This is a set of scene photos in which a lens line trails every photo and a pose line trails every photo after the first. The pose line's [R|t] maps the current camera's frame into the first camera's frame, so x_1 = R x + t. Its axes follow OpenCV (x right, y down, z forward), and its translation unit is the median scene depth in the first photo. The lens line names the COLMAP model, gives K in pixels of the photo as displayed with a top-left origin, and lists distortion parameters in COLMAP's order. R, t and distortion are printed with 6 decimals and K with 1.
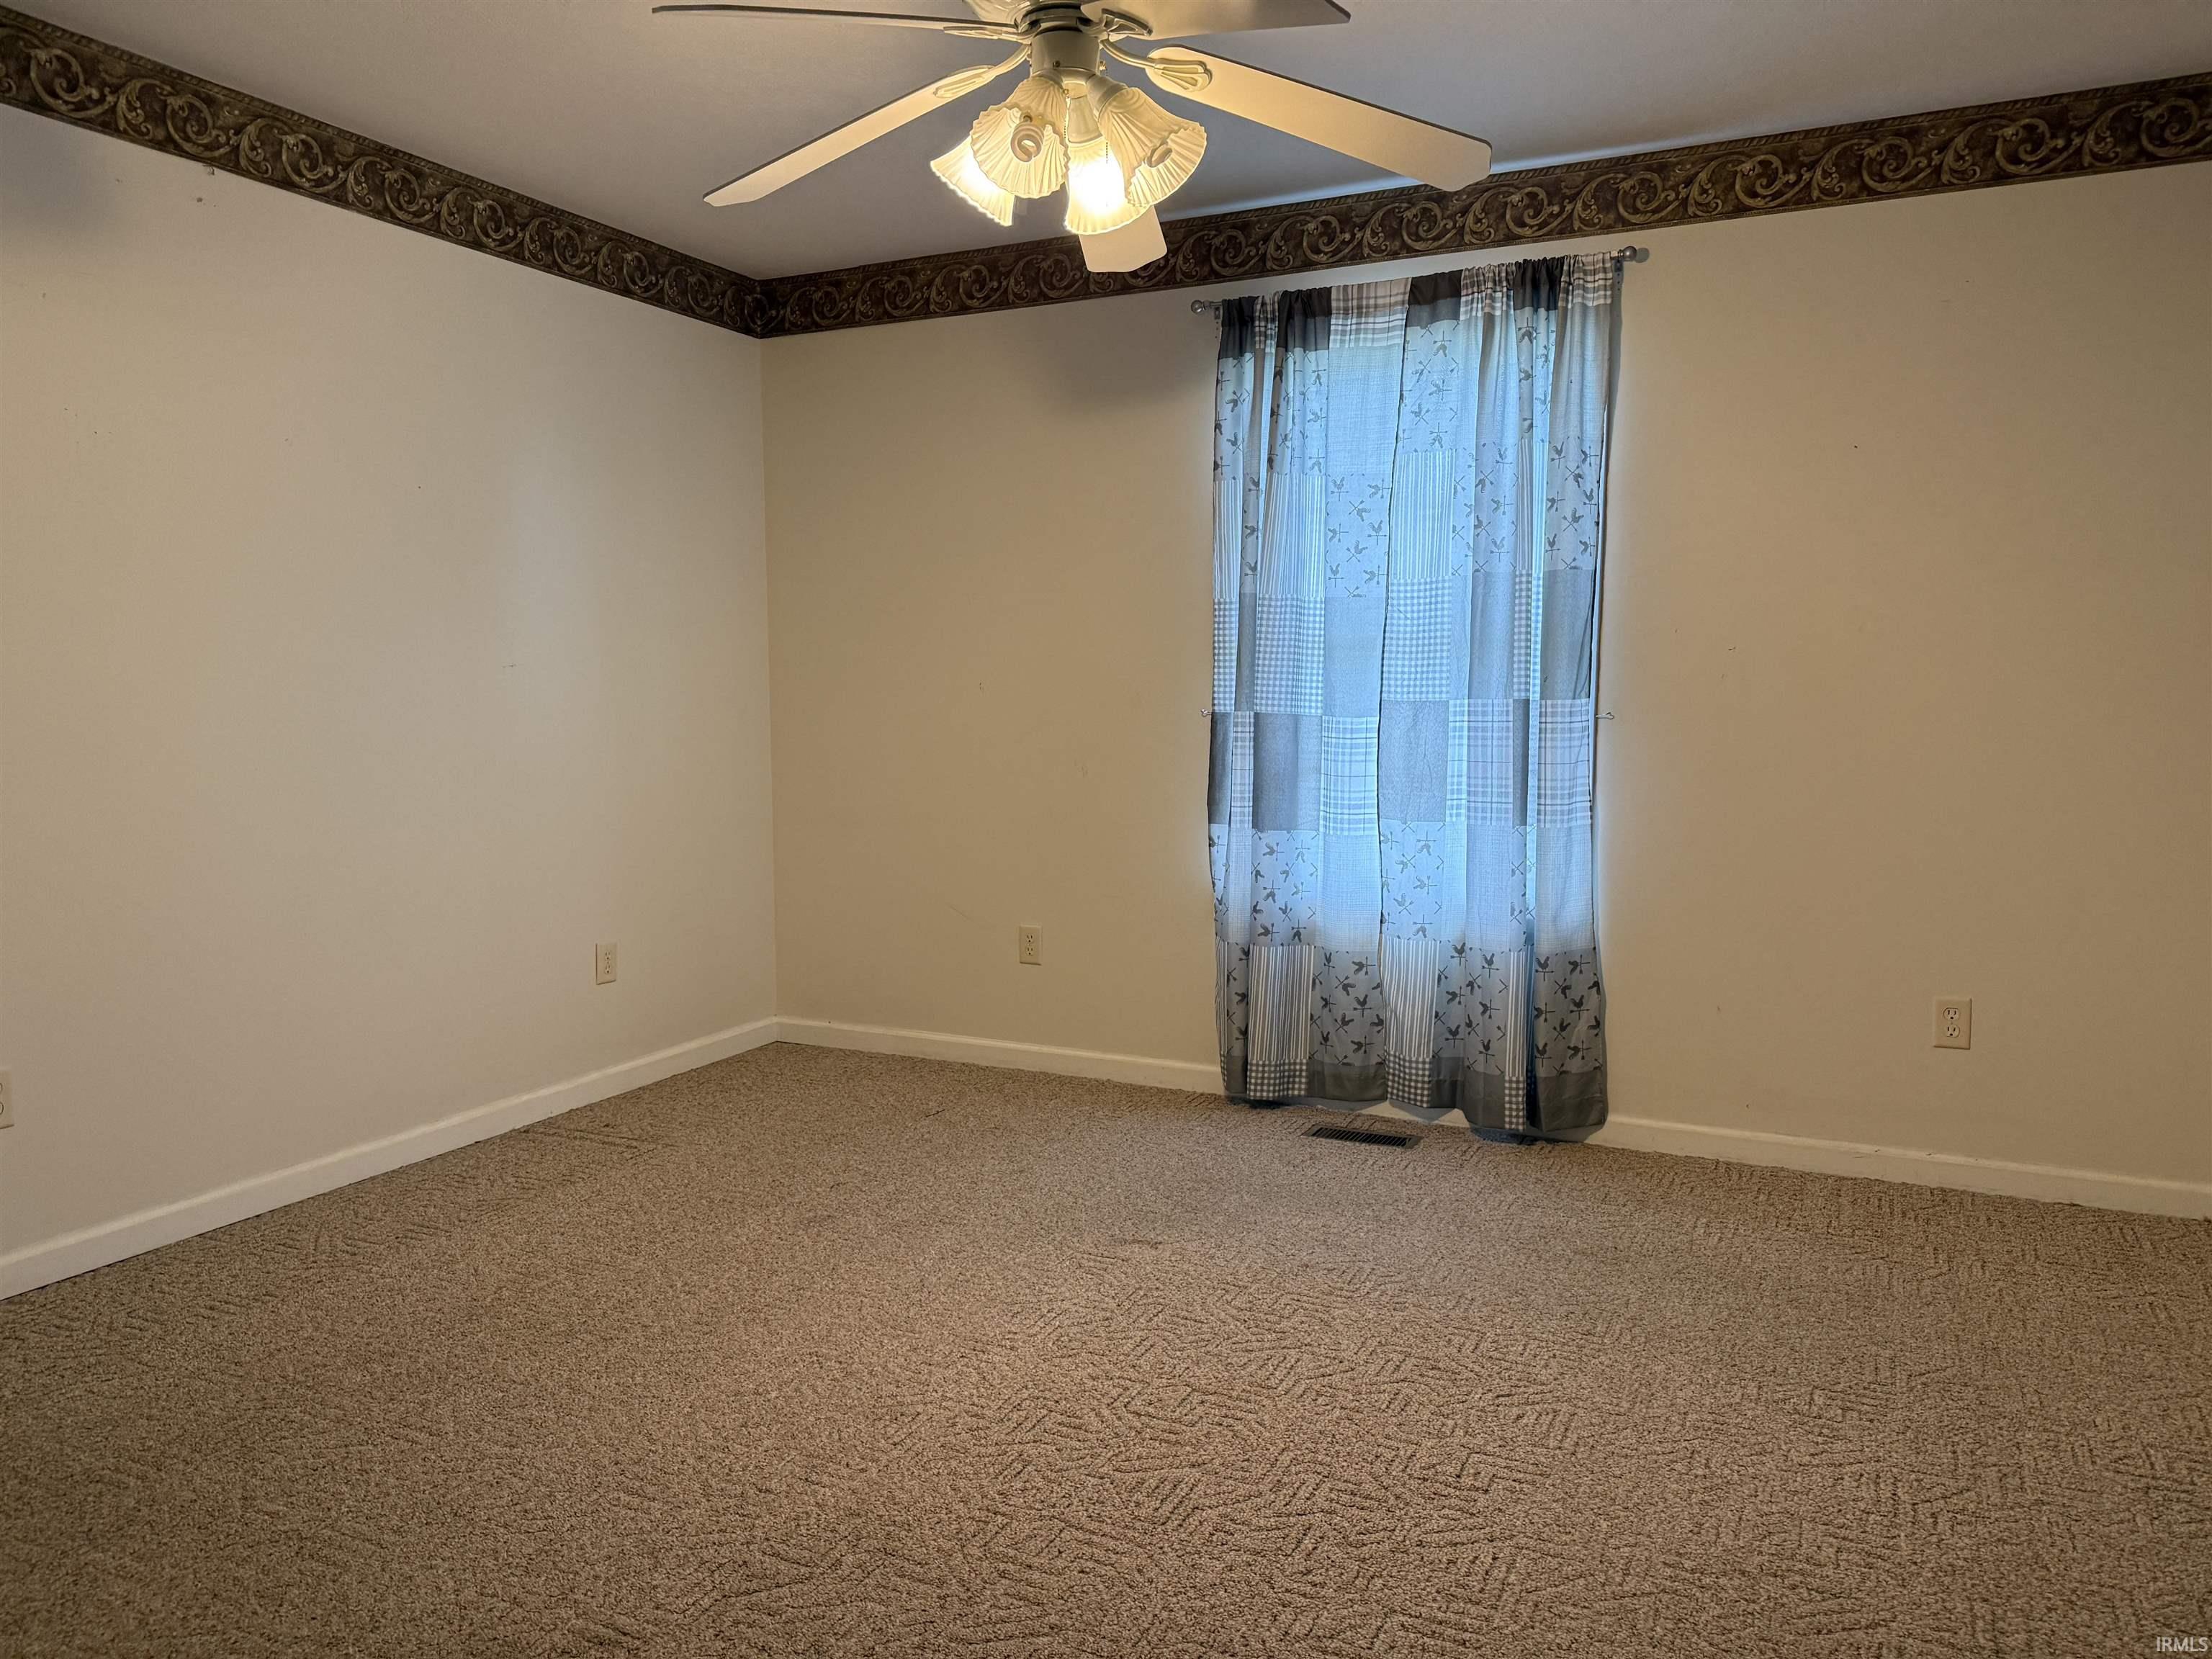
lens RADIAL K [[1578.7, 0, 1110.9], [0, 1578.7, 838.4], [0, 0, 1]] dist [0.192385, -0.183544]
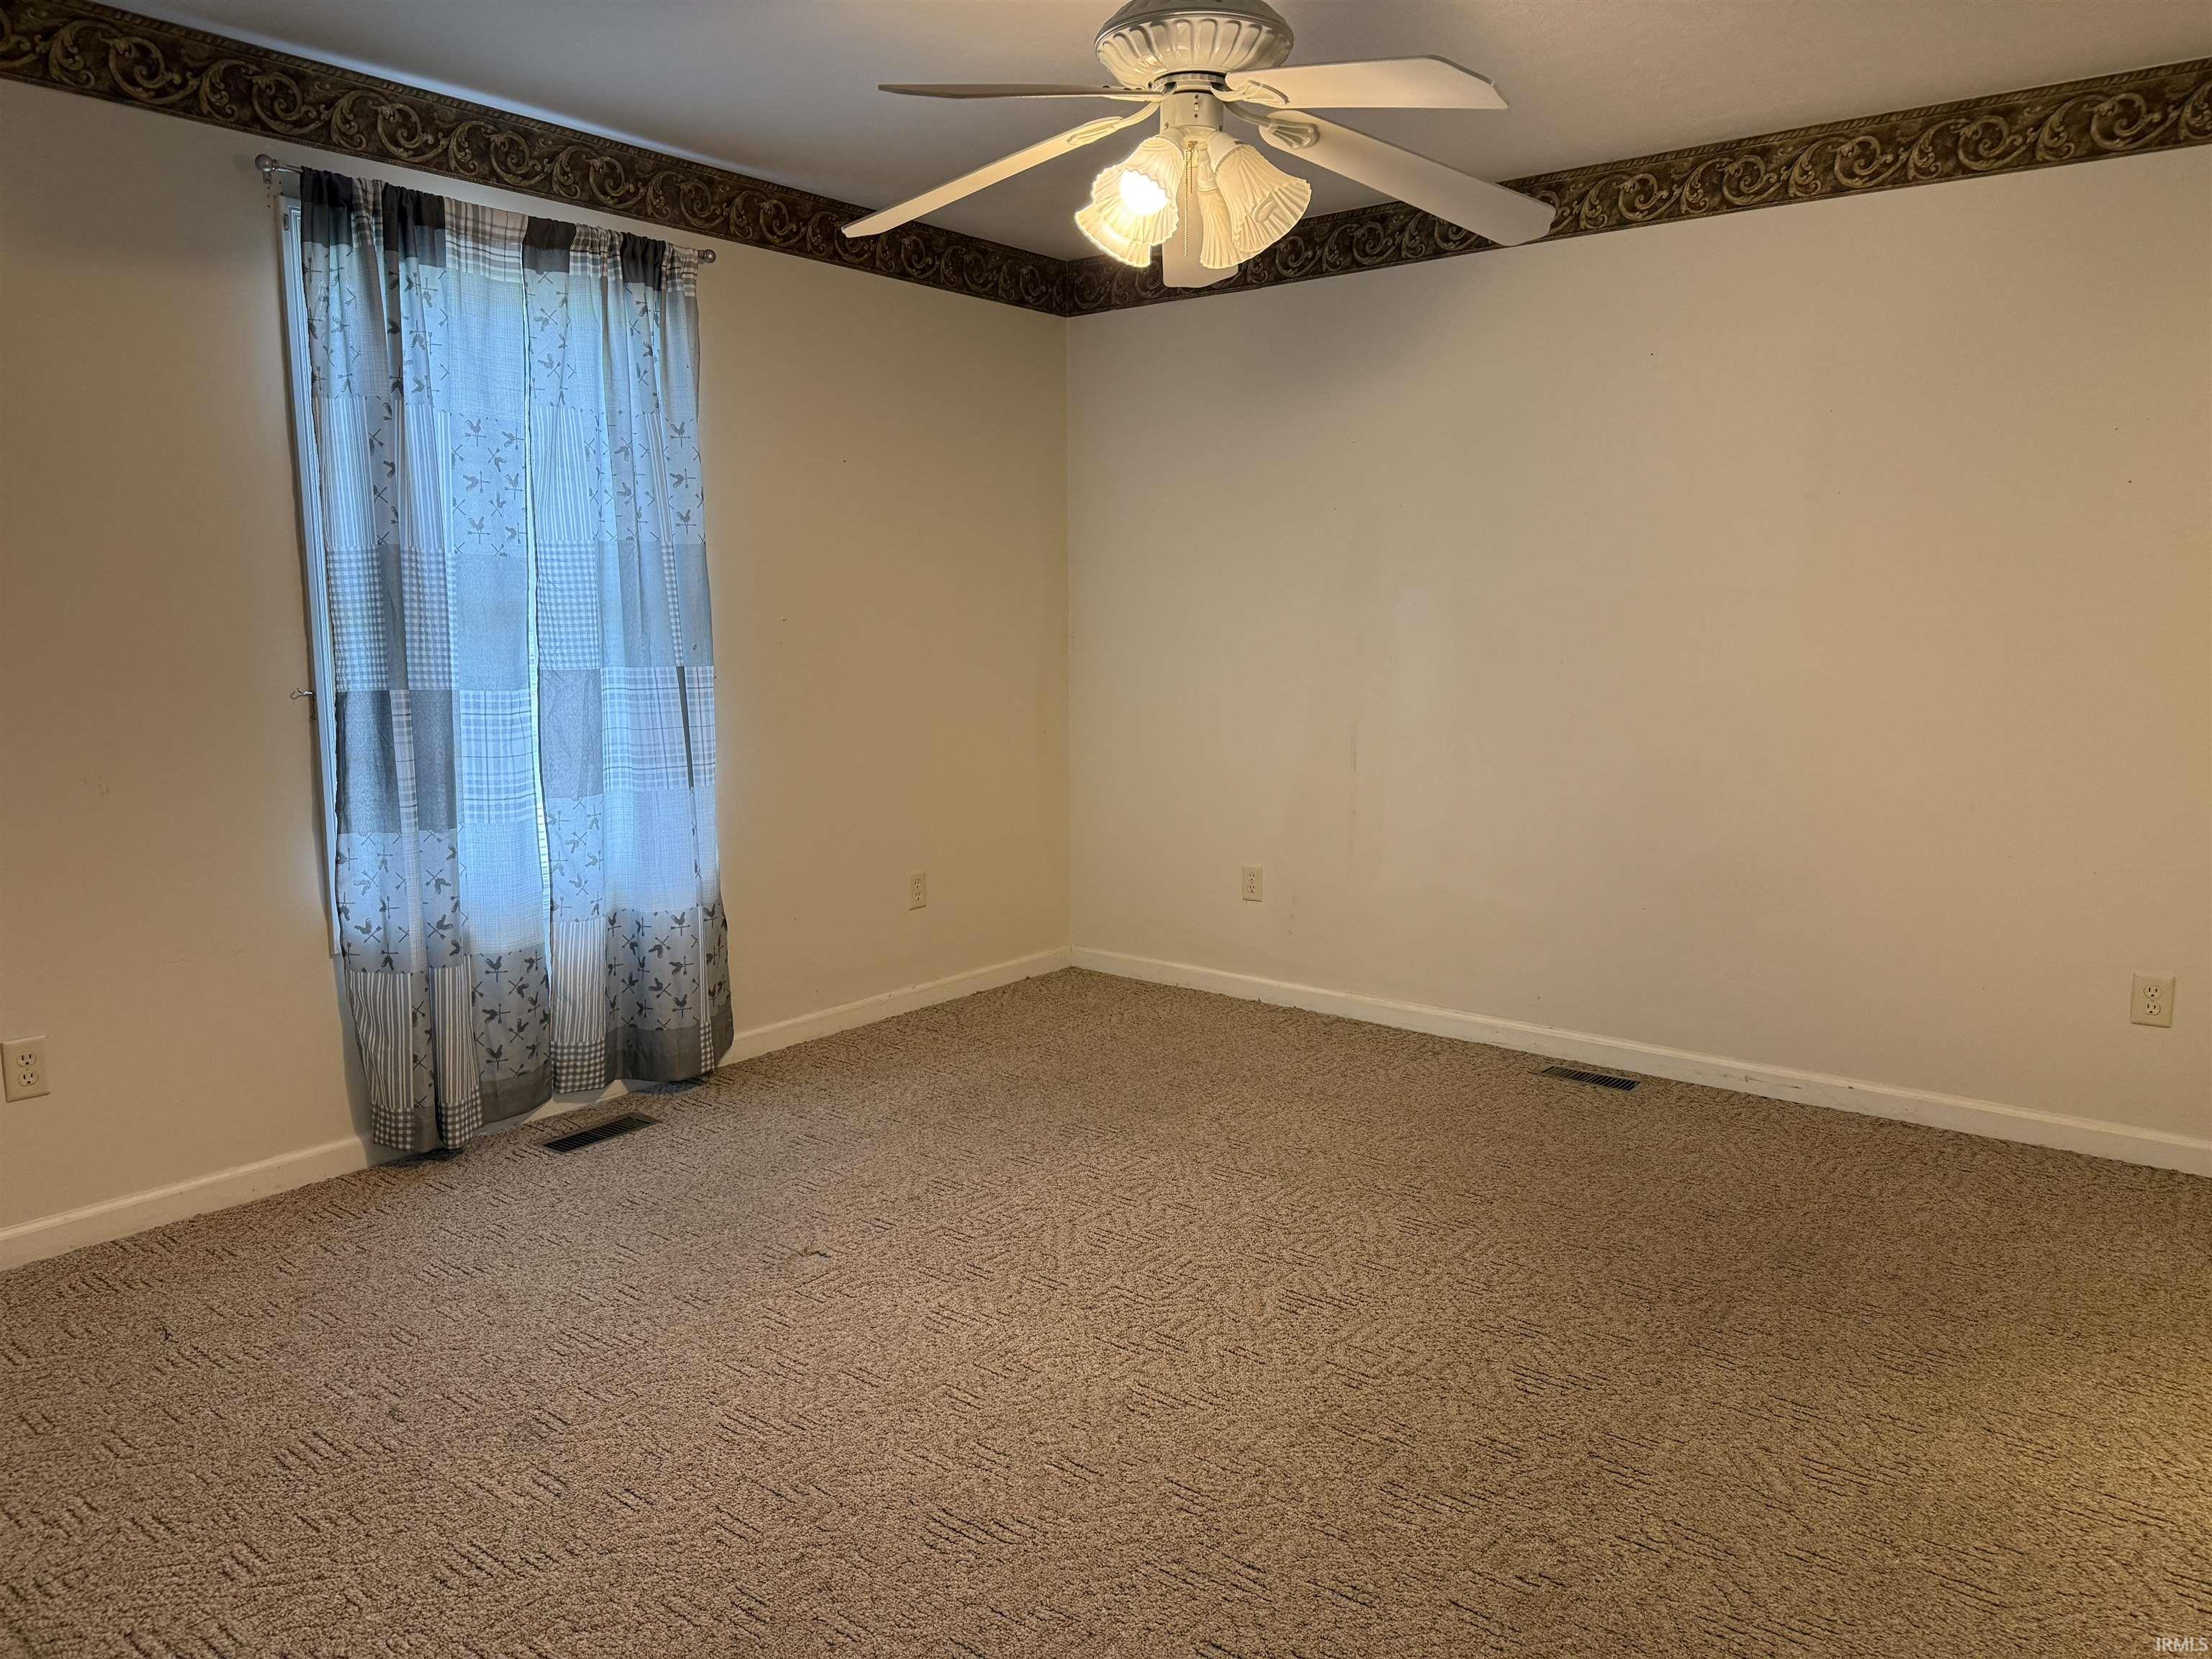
lens RADIAL K [[1602.5, 0, 1106.0], [0, 1602.5, 829.5], [0, 0, 1]] dist [0.065441, 0.000715]
pose [[0.237271, -0.148547, 0.960019, -0.673803], [0.095980, 0.986989, 0.128998, -0.087070], [-0.966690, 0.061535, 0.248442, 0.463323]]
